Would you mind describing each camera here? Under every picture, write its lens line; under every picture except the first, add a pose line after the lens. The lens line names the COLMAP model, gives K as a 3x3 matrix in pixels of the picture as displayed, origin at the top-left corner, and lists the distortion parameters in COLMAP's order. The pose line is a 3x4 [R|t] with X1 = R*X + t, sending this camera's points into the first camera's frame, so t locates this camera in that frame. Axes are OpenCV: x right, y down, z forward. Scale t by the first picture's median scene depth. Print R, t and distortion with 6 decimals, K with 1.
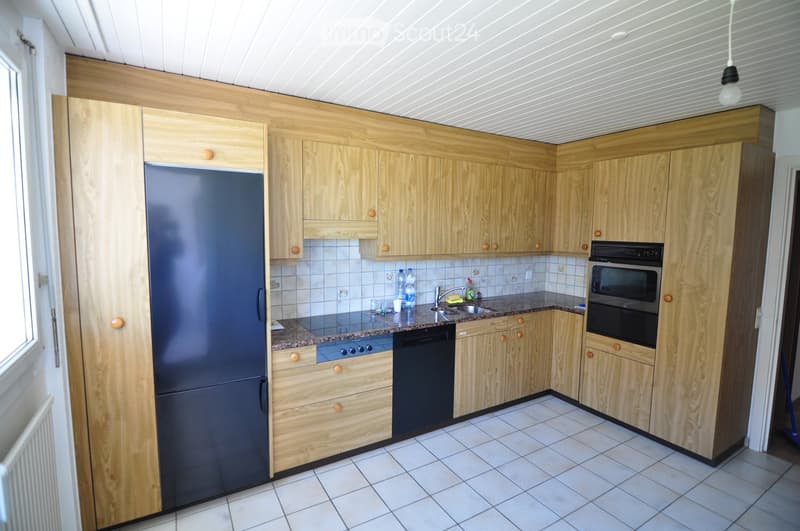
lens RADIAL K [[398.4, 0, 400.6], [0, 398.4, 261.5], [0, 0, 1]] dist [0.000446, -0.014253]
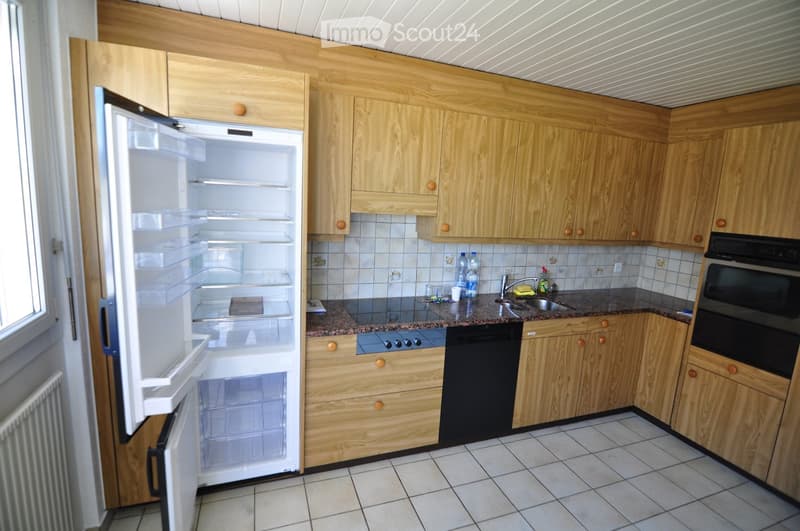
lens RADIAL K [[405.6, 0, 396.7], [0, 405.6, 265.6], [0, 0, 1]] dist [-0.000866, -0.015558]
pose [[0.982684, 0.067677, -0.172490, 0.014817], [-0.055597, 0.995712, 0.073935, -0.010569], [0.176754, -0.063065, 0.982233, 0.115091]]
